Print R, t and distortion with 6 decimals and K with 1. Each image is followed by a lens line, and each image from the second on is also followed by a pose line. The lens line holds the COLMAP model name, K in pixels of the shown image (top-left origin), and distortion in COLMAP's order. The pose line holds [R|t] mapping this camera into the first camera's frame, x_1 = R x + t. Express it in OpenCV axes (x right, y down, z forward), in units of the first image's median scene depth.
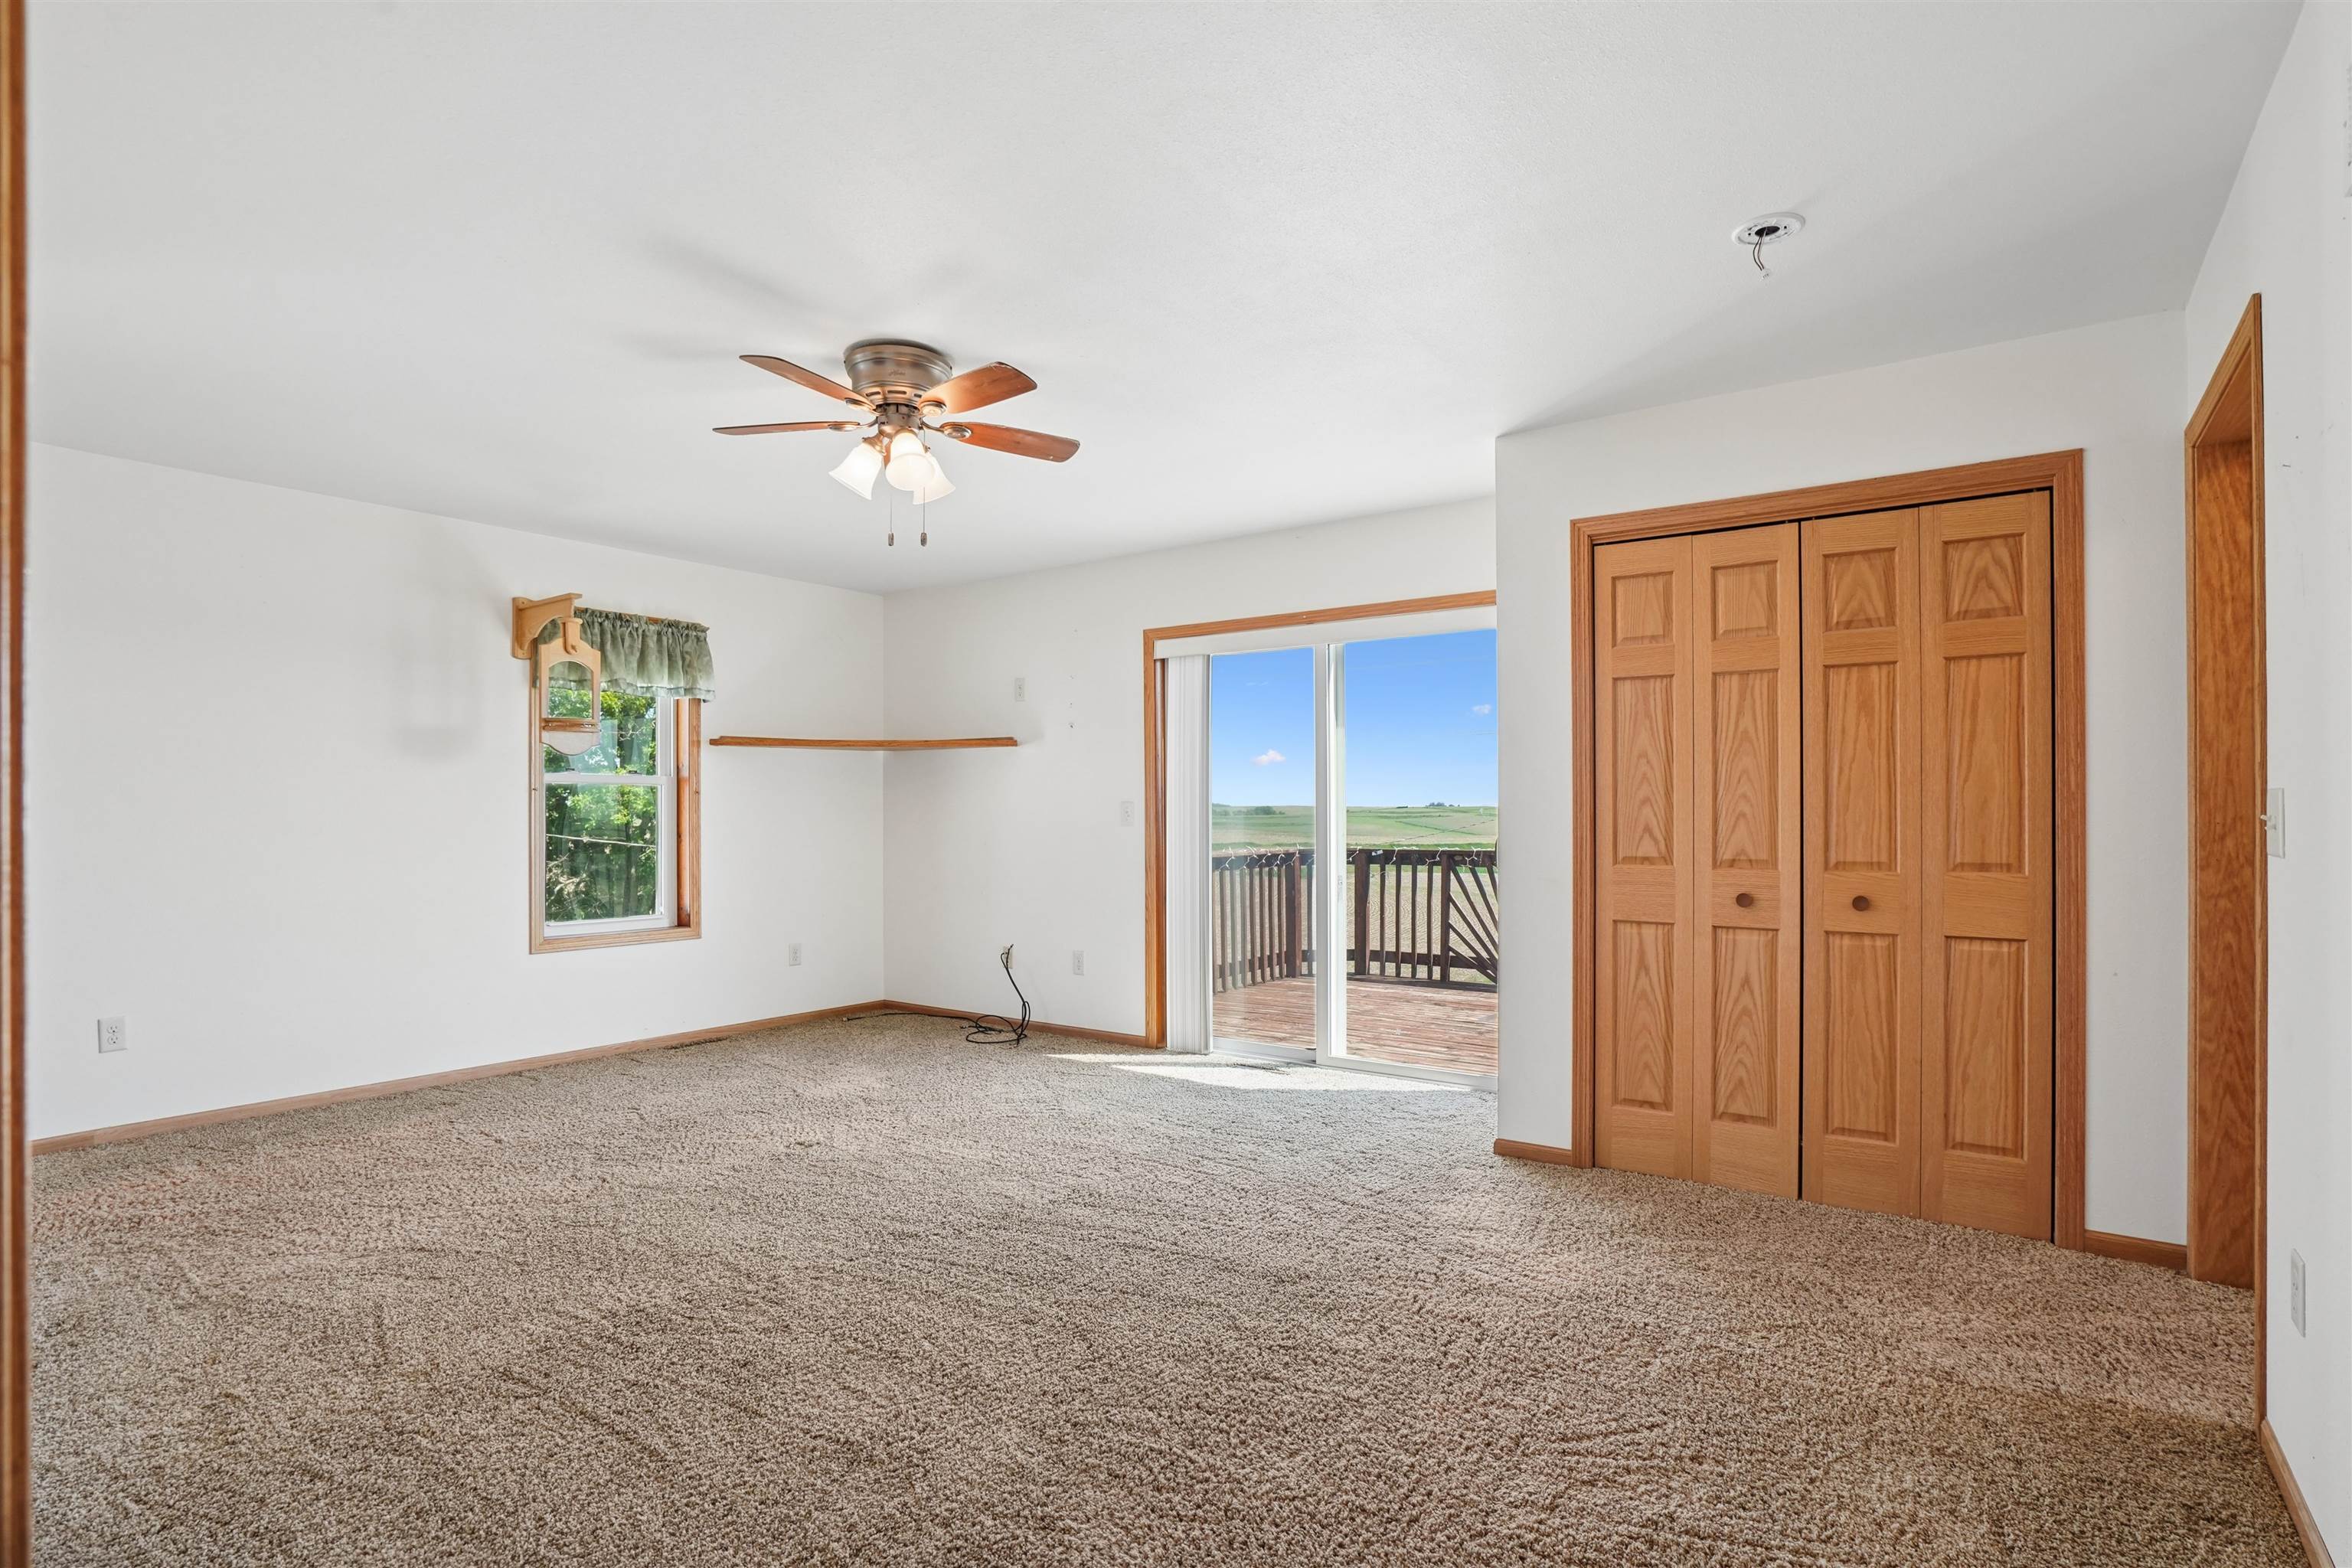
lens RADIAL K [[1130.3, 0, 1184.0], [0, 1130.3, 814.1], [0, 0, 1]] dist [-0.049955, 0.022620]
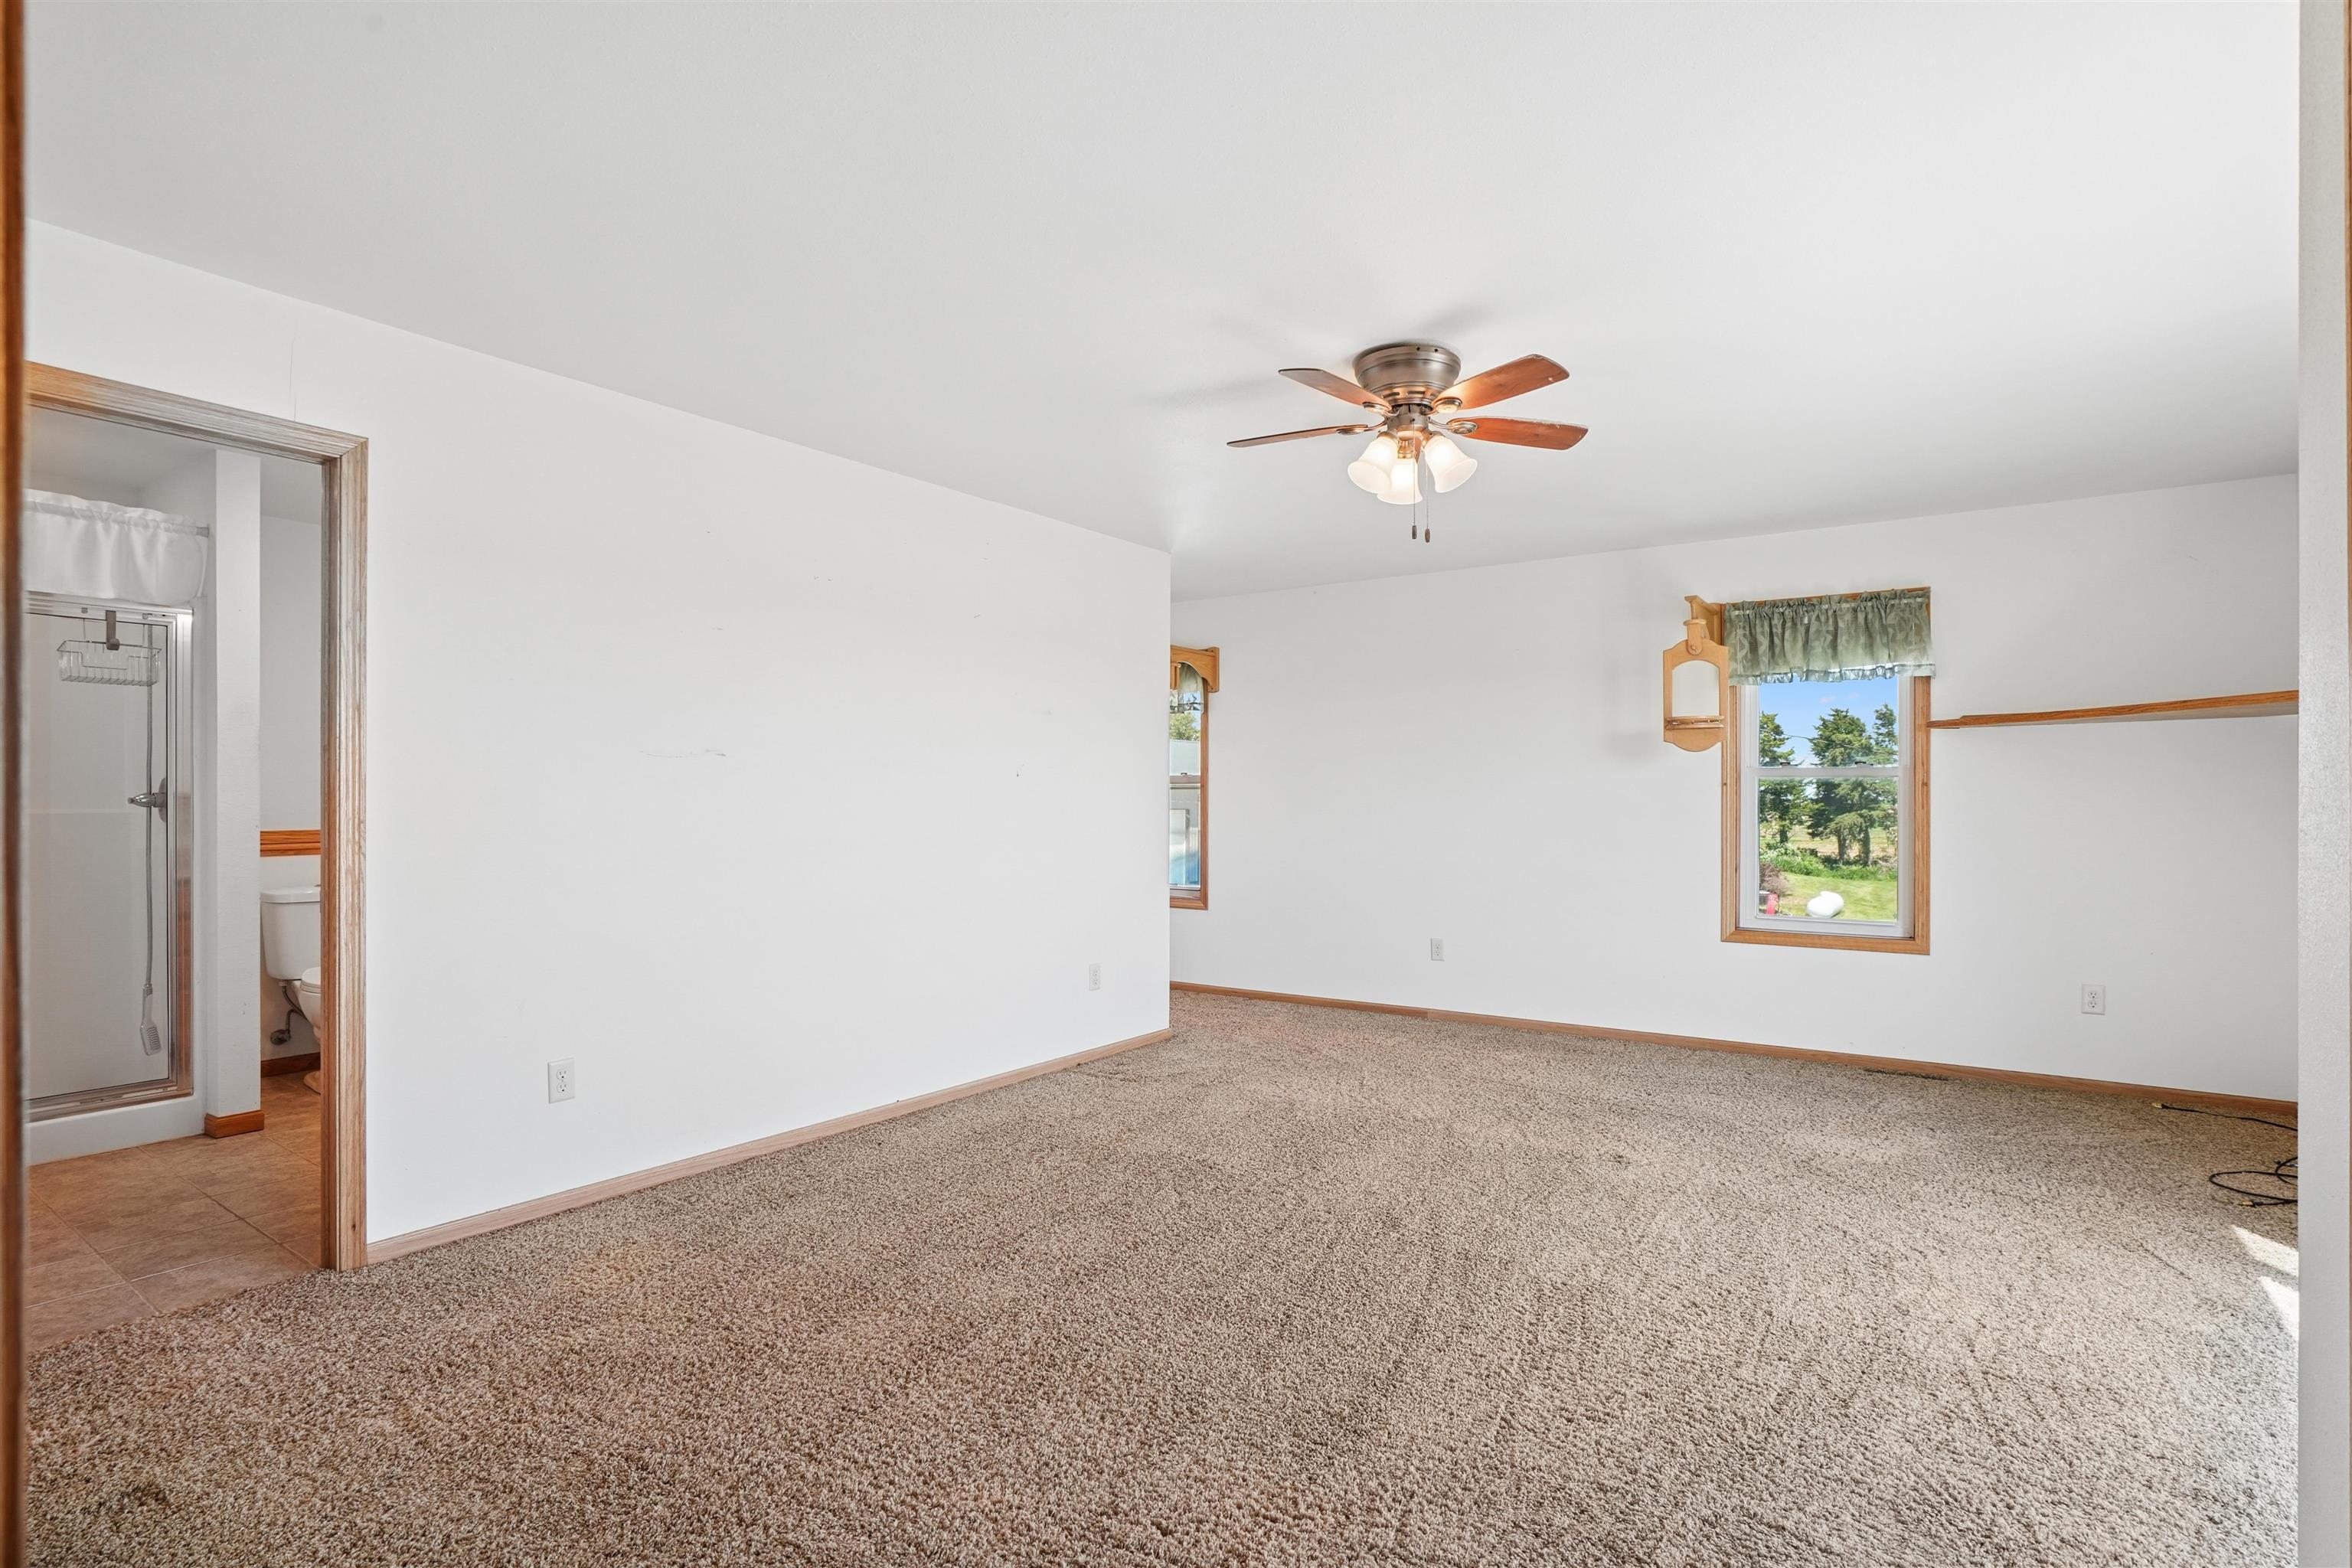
lens RADIAL K [[1130.3, 0, 1184.0], [0, 1130.3, 814.1], [0, 0, 1]] dist [-0.049955, 0.022620]
pose [[0.007781, 0.001918, -0.999968, 0.617258], [-0.004217, 0.999989, 0.001885, 0.006110], [0.999961, 0.004202, 0.007789, 0.654480]]
